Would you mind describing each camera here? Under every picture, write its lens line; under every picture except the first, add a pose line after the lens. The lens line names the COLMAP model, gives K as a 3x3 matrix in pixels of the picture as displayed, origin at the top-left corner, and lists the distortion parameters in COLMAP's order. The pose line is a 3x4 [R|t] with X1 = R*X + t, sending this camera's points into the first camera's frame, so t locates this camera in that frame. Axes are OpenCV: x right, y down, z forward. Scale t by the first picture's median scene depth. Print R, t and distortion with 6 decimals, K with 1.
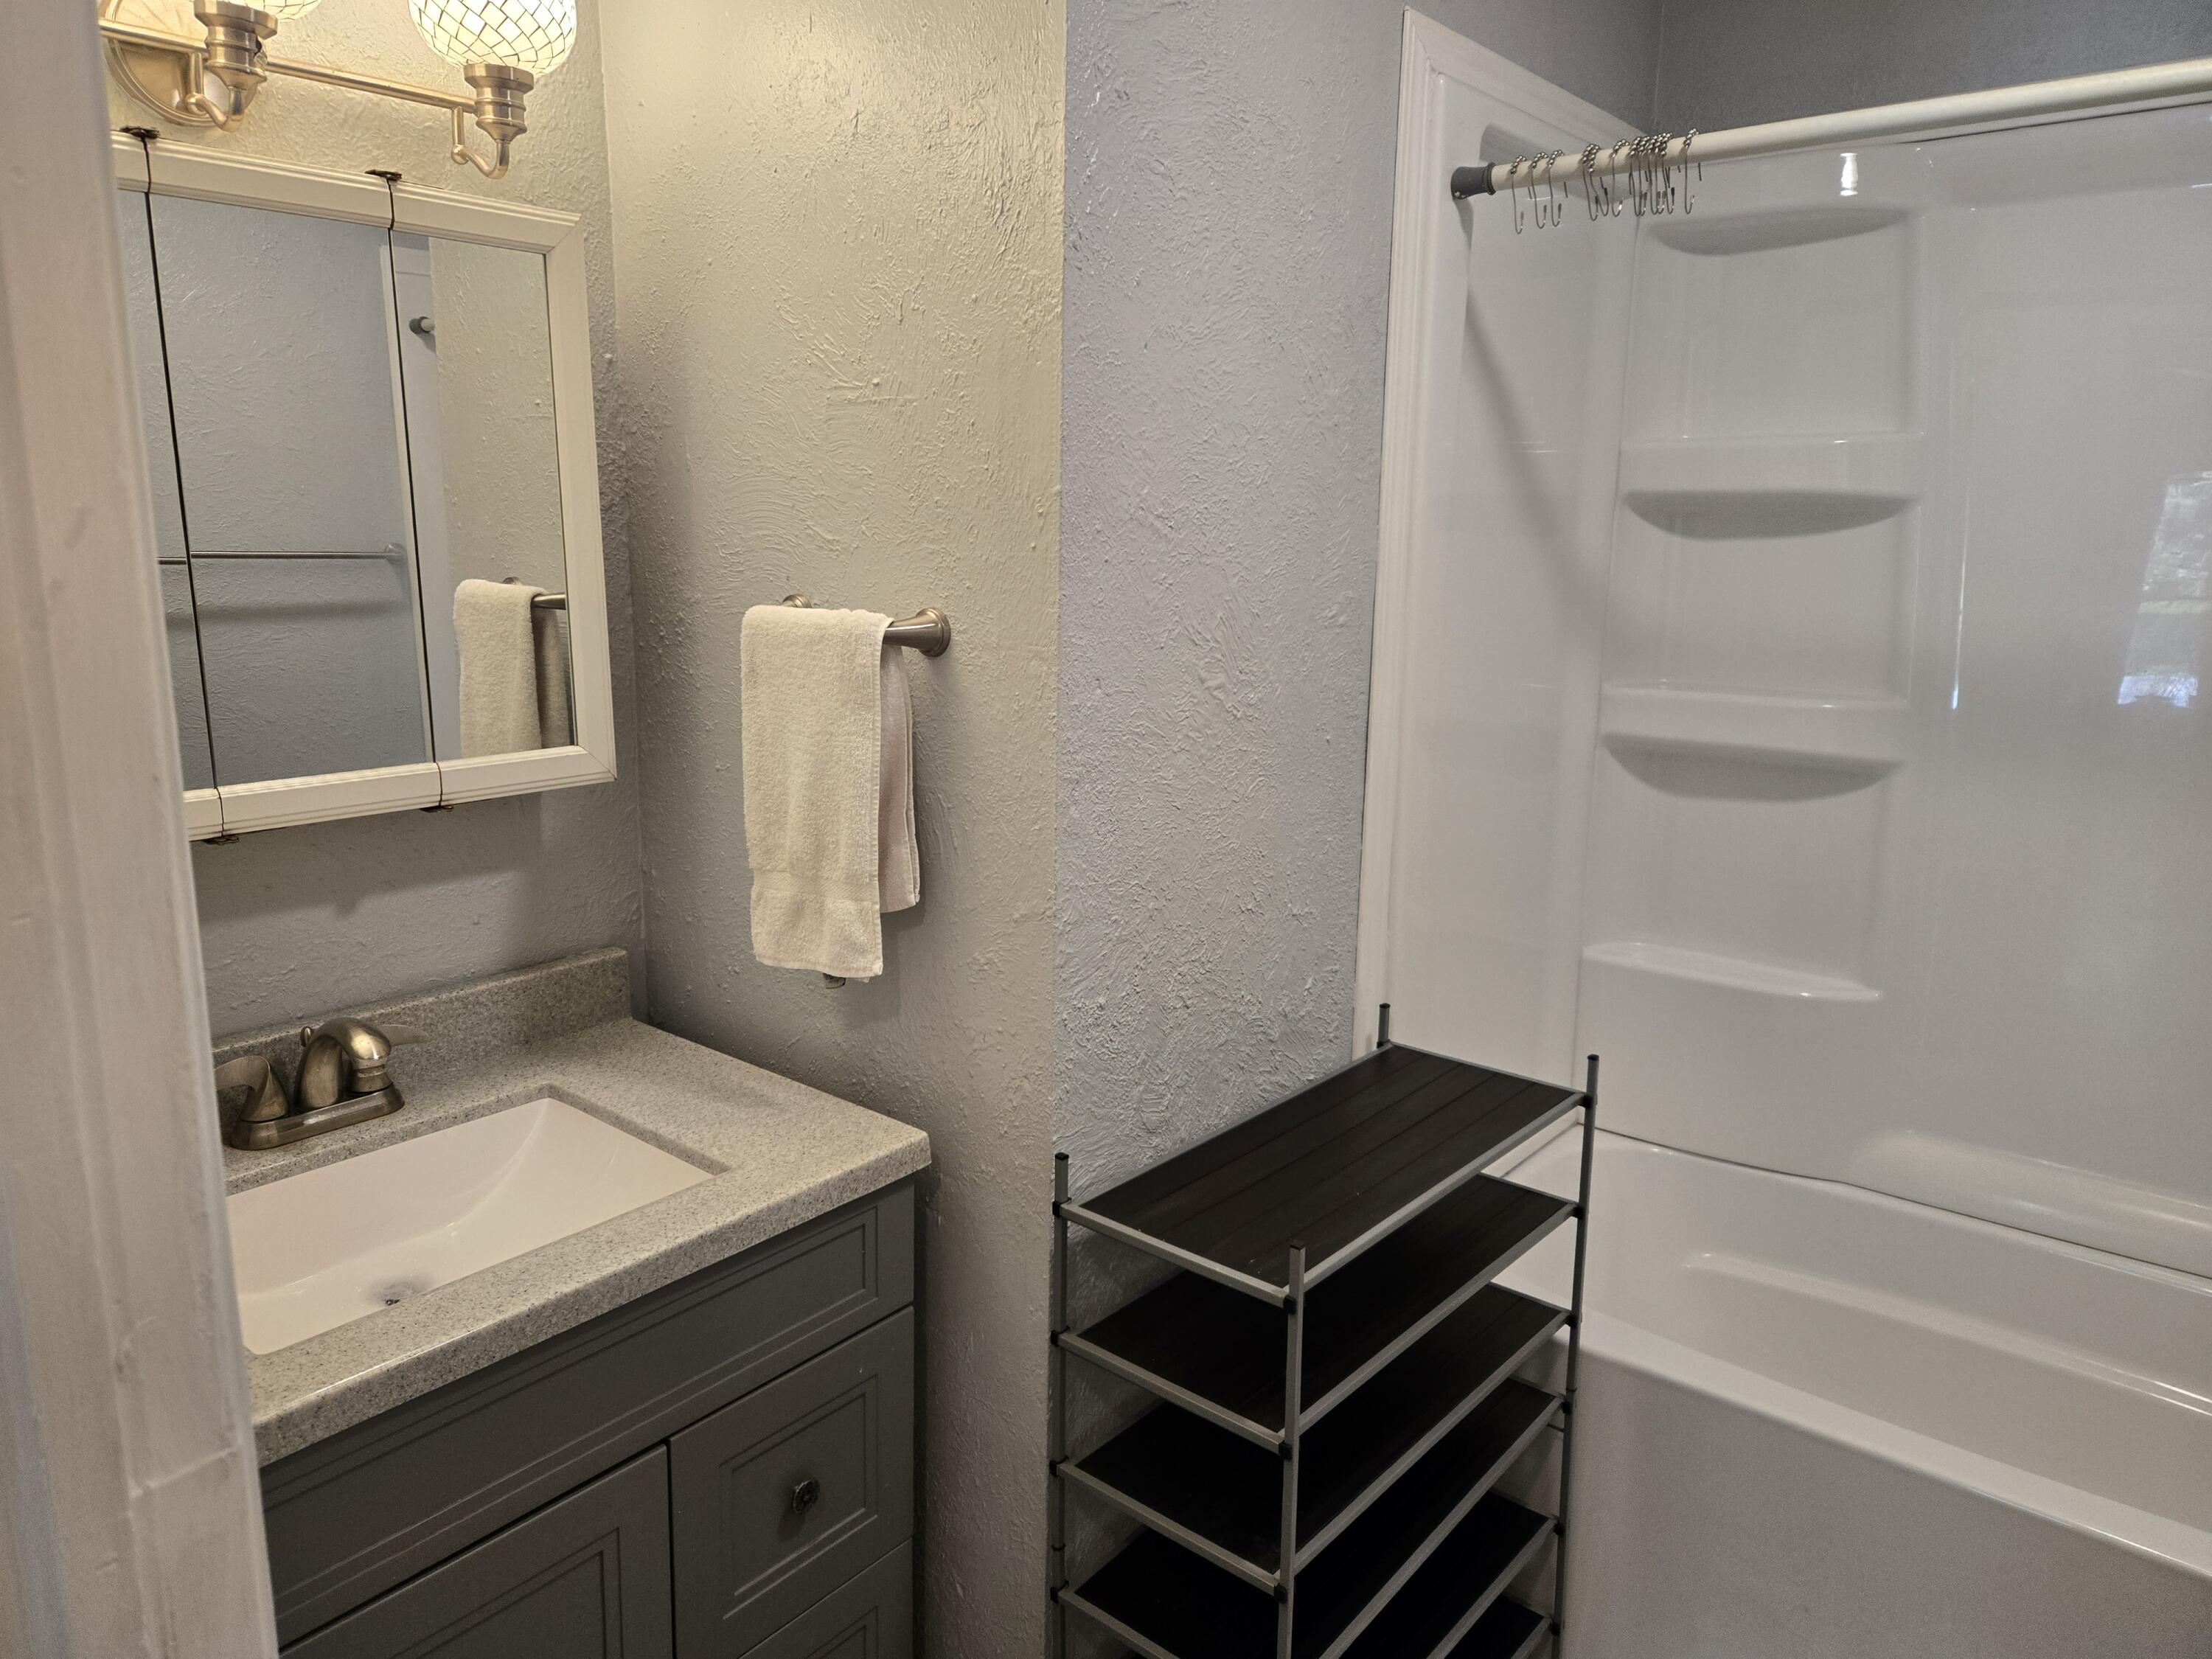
lens RADIAL K [[1470.6, 0, 1106.0], [0, 1470.6, 829.5], [0, 0, 1]] dist [0.065299, -0.096289]
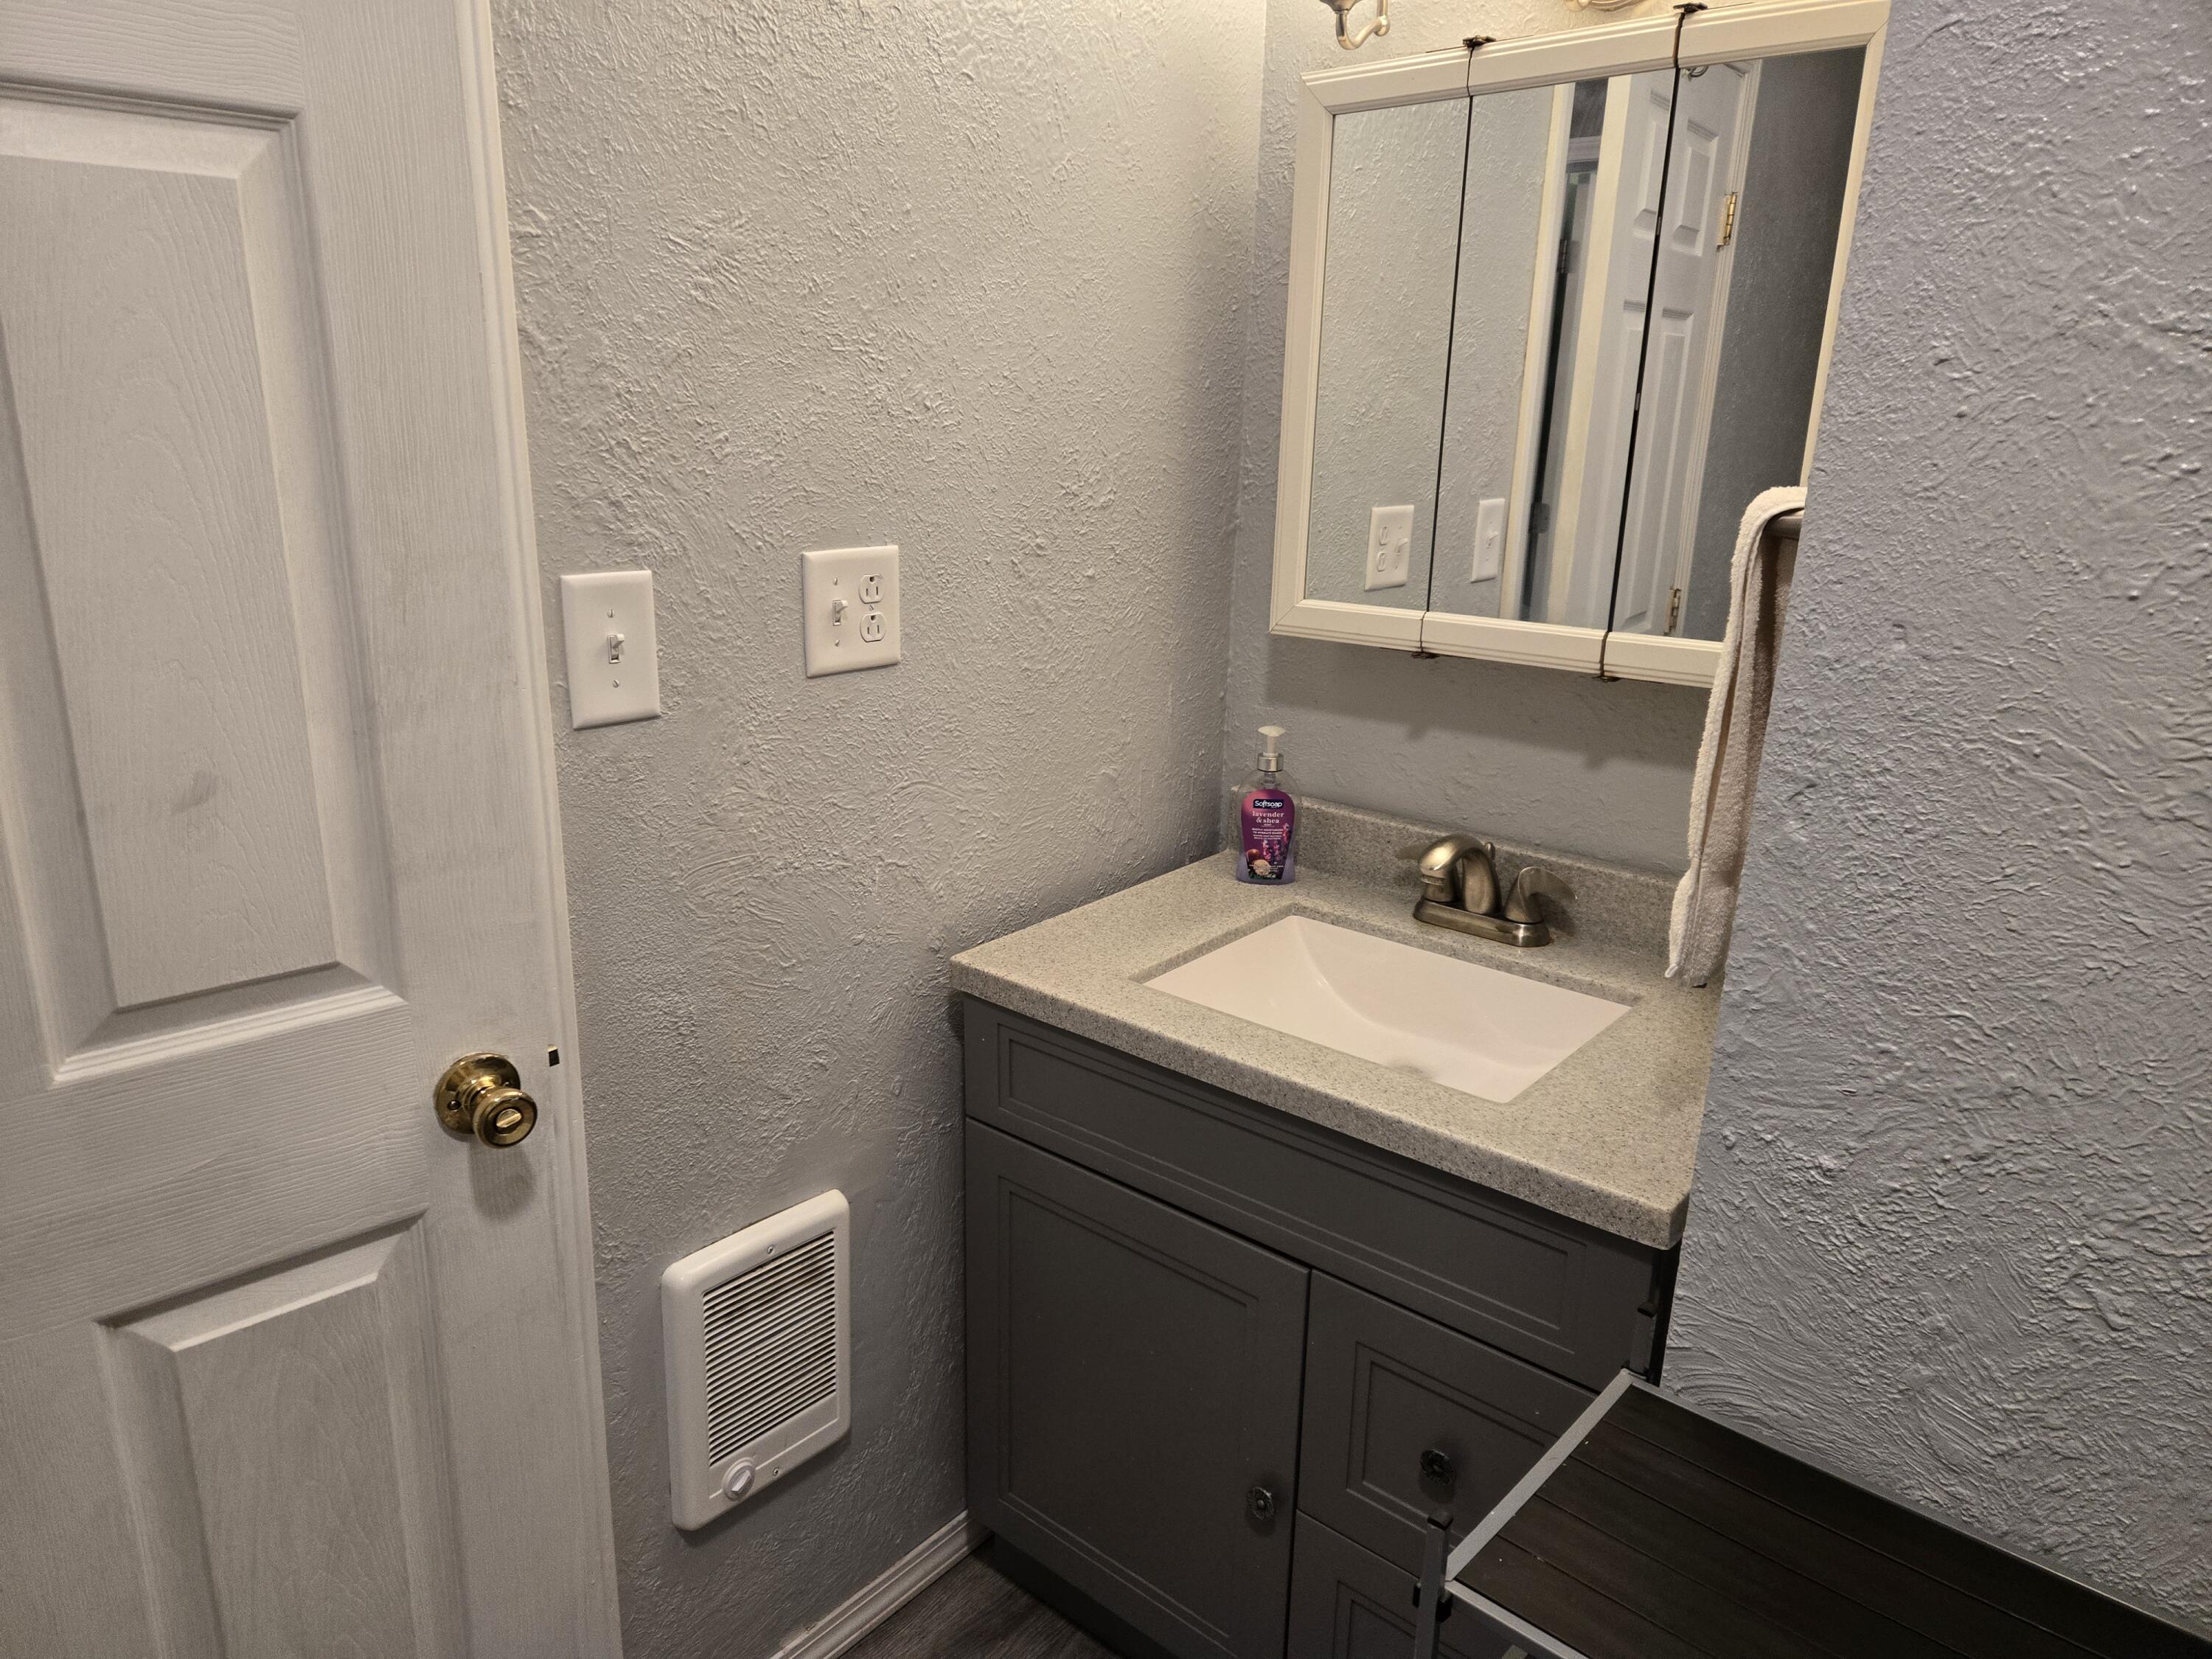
lens RADIAL K [[1508.1, 0, 1100.9], [0, 1508.1, 870.0], [0, 0, 1]] dist [0.058573, -0.072016]
pose [[-0.038390, 0.281390, -0.958825, 0.500390], [-0.216988, 0.934289, 0.282878, -0.093884], [0.975419, 0.218913, 0.025191, 0.579761]]
